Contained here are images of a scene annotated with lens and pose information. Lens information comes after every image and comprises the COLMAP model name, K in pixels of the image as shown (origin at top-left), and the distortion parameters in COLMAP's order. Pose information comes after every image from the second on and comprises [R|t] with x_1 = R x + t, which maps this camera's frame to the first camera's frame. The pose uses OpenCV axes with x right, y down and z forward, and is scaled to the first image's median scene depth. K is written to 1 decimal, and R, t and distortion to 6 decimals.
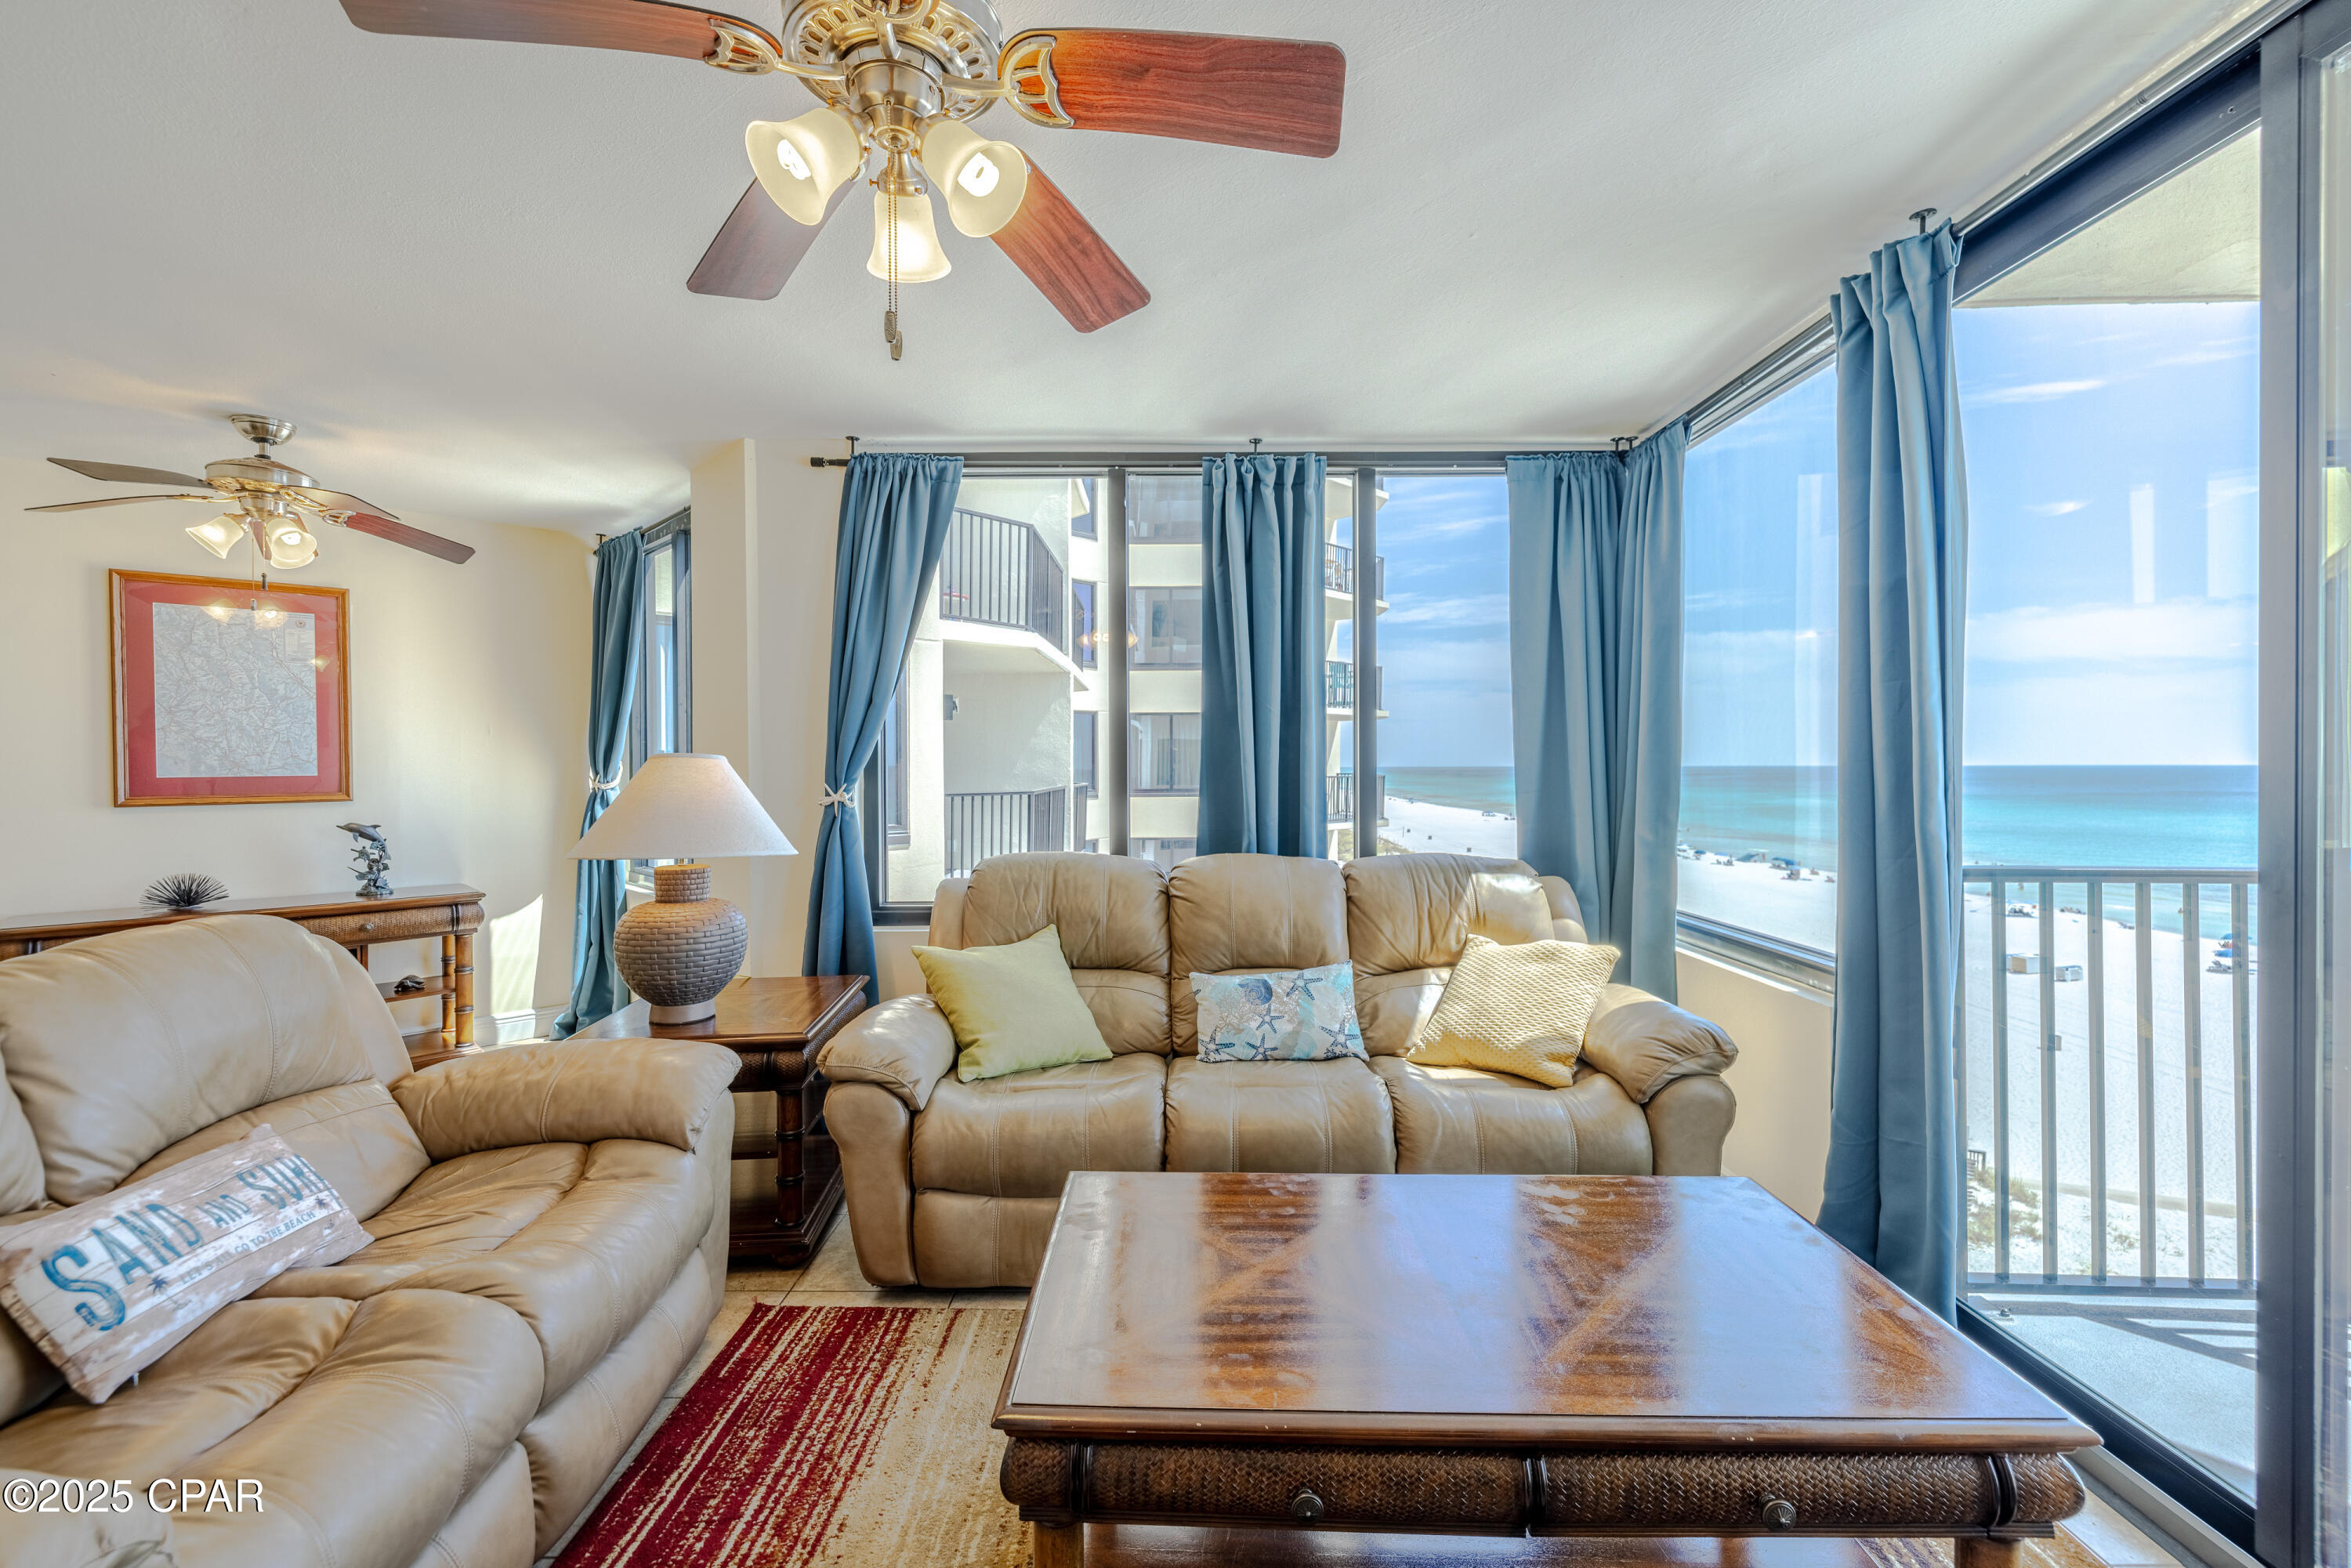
lens RADIAL K [[987.5, 0, 1166.4], [0, 987.5, 772.2], [0, 0, 1]] dist [0.002464, -0.000771]
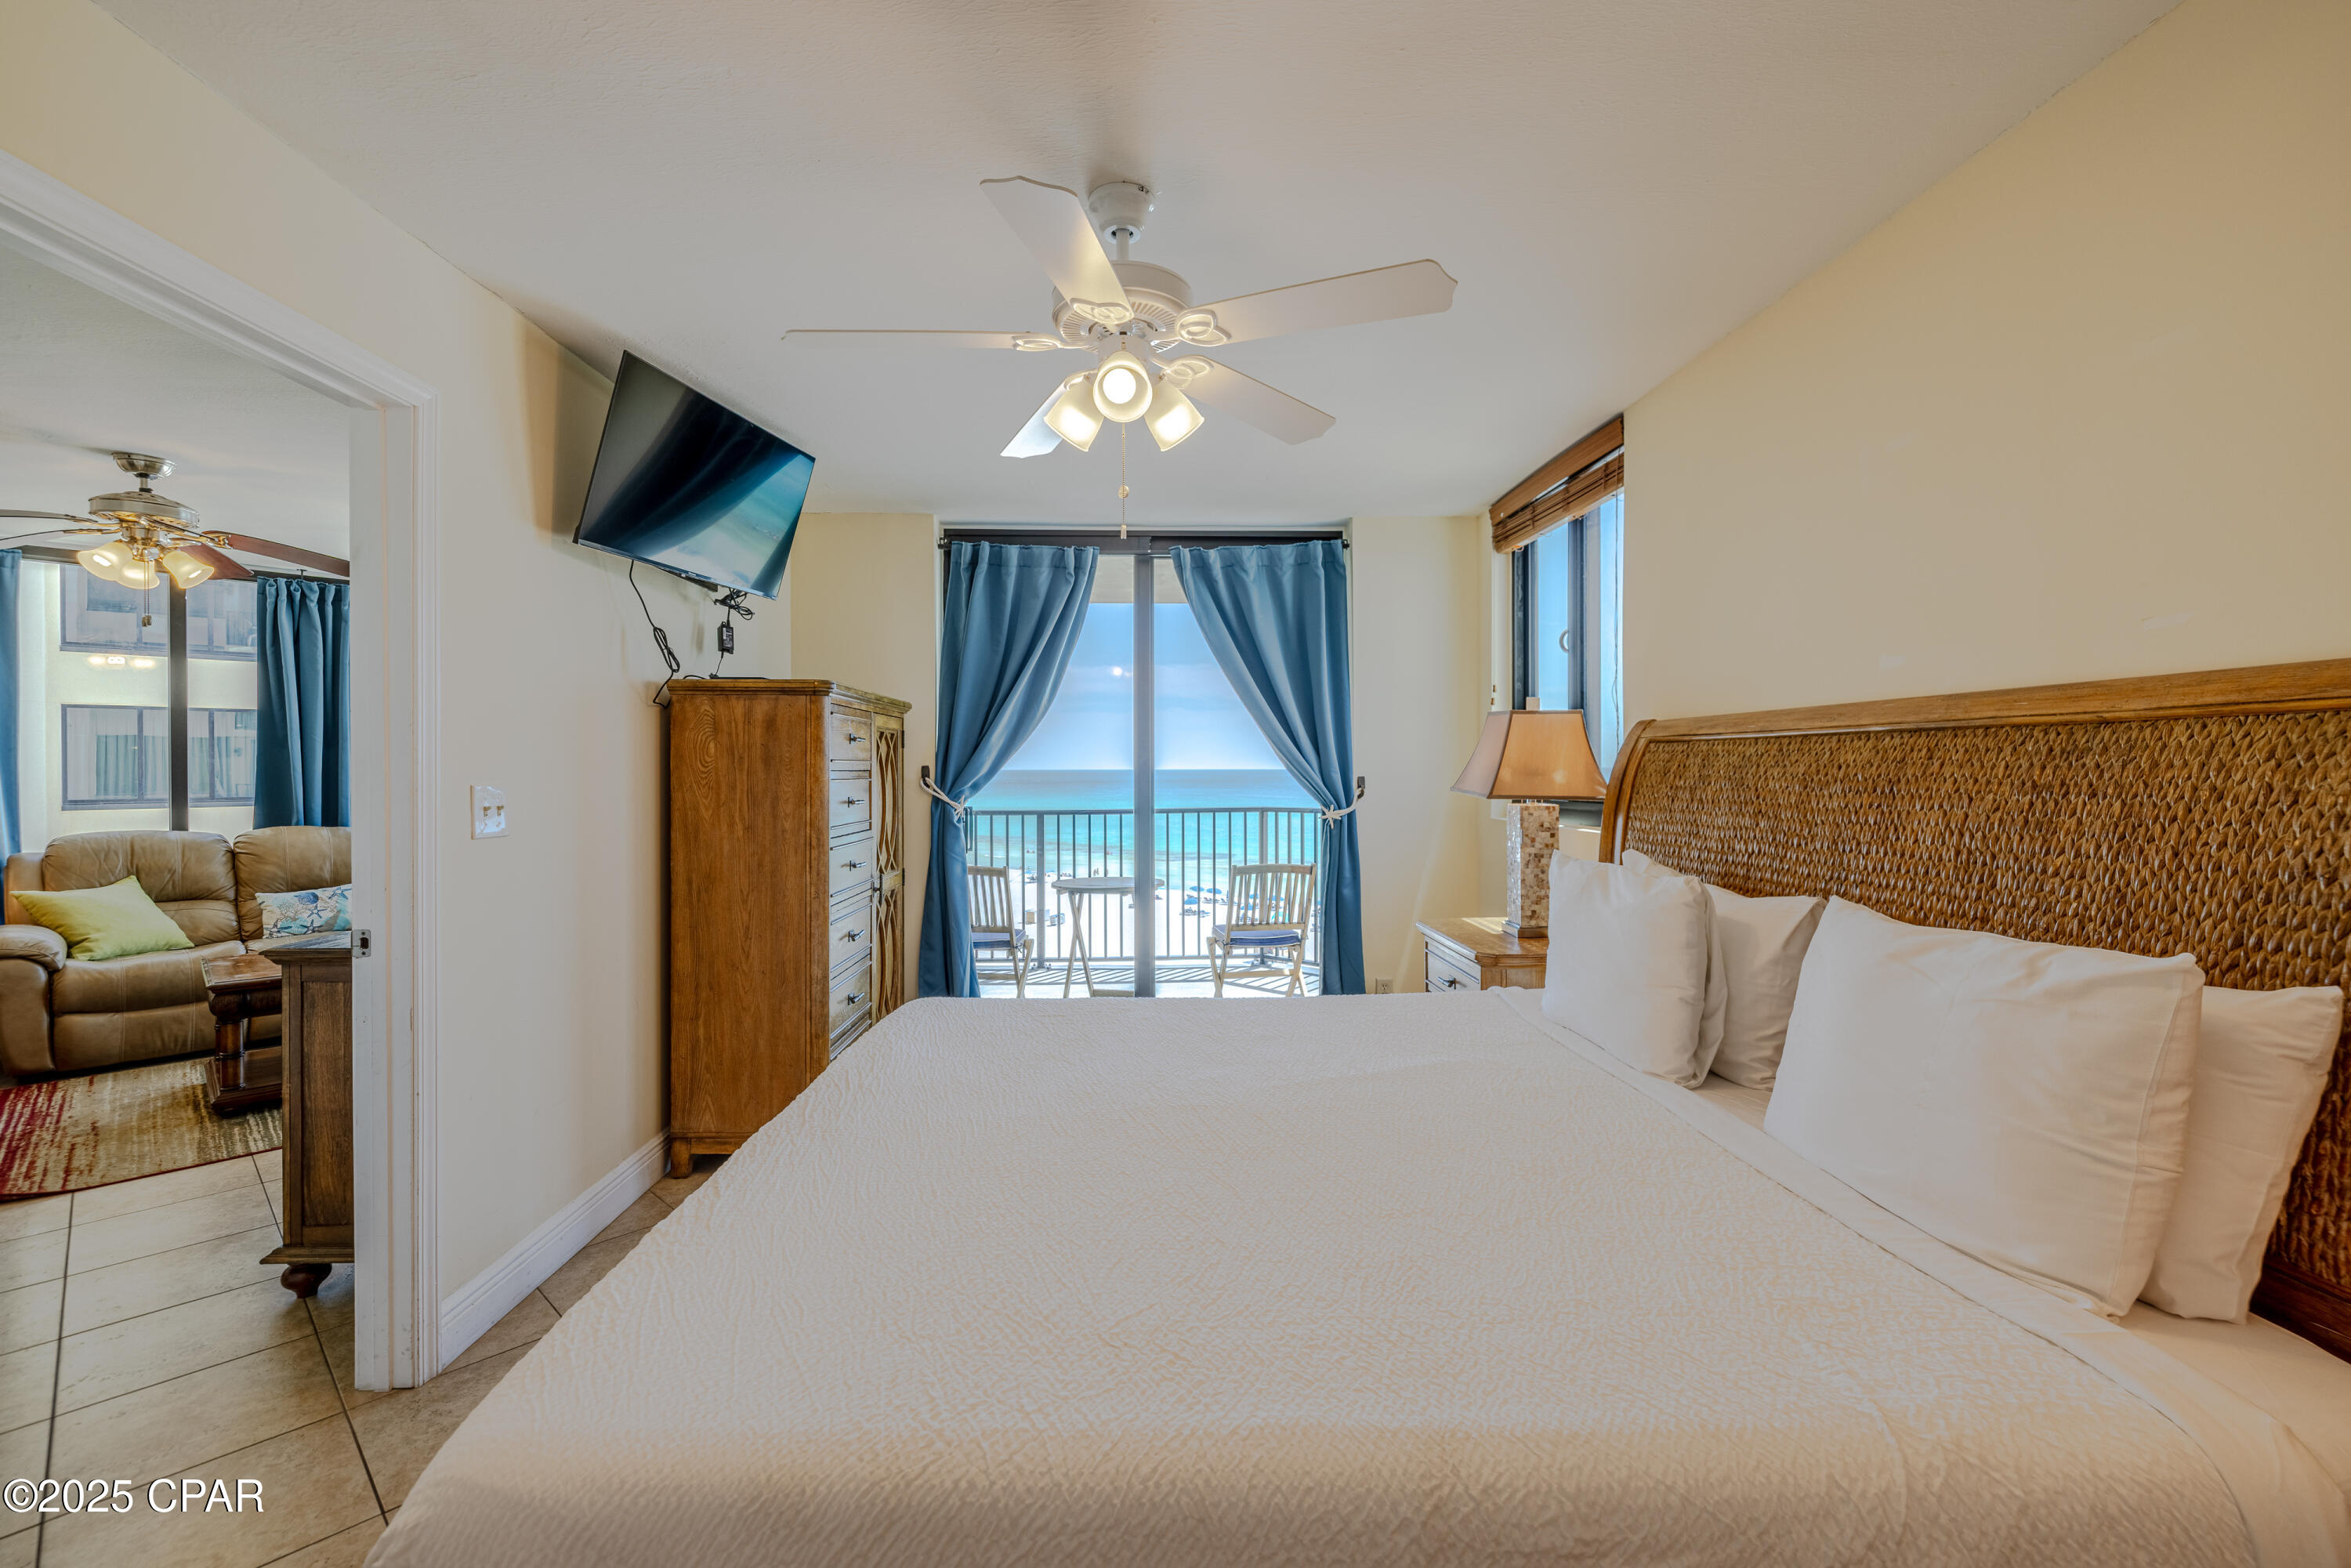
lens RADIAL K [[987.5, 0, 1166.4], [0, 987.5, 772.2], [0, 0, 1]] dist [0.002464, -0.000771]
pose [[0.676549, -0.000823, 0.736397, -0.163199], [0.003579, 0.999991, -0.002171, 0.000682], [-0.736389, 0.004105, 0.676546, -1.273338]]
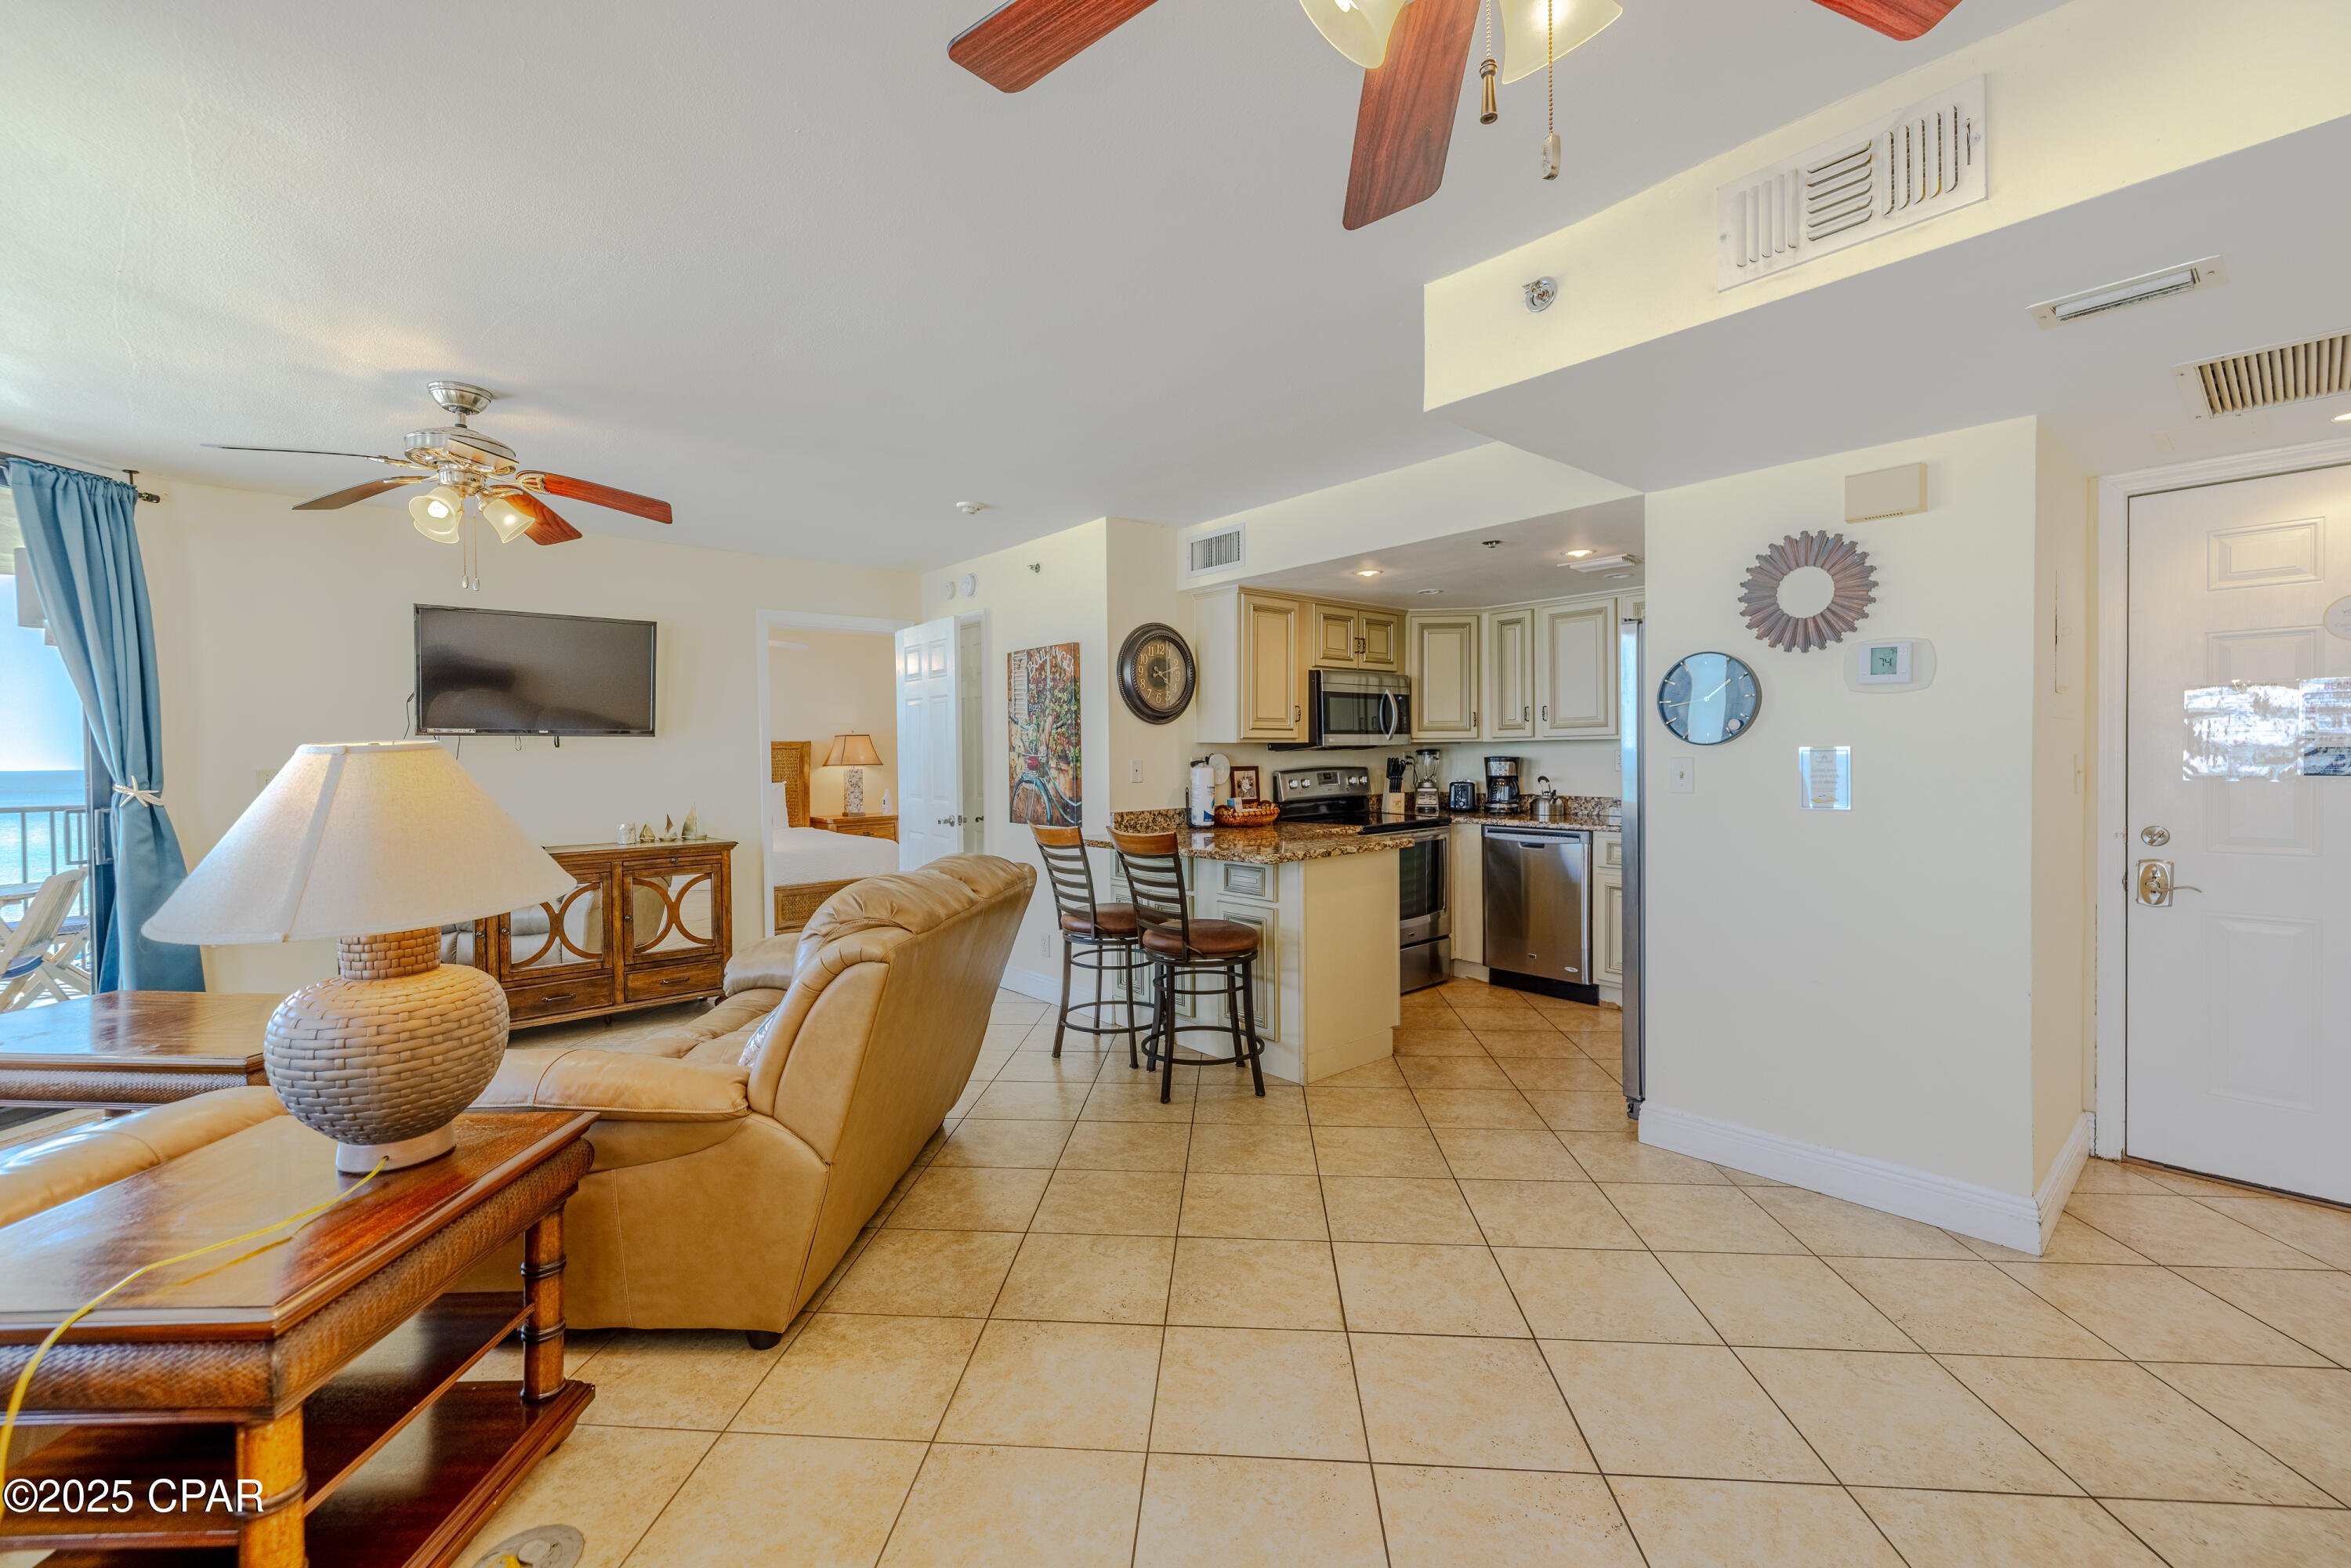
lens RADIAL K [[987.5, 0, 1166.4], [0, 987.5, 772.2], [0, 0, 1]] dist [0.002464, -0.000771]
pose [[-0.997587, 0.012731, 0.068243, -0.896807], [0.014326, 0.999634, 0.022942, -0.005206], [-0.067926, 0.023864, -0.997405, 1.392498]]
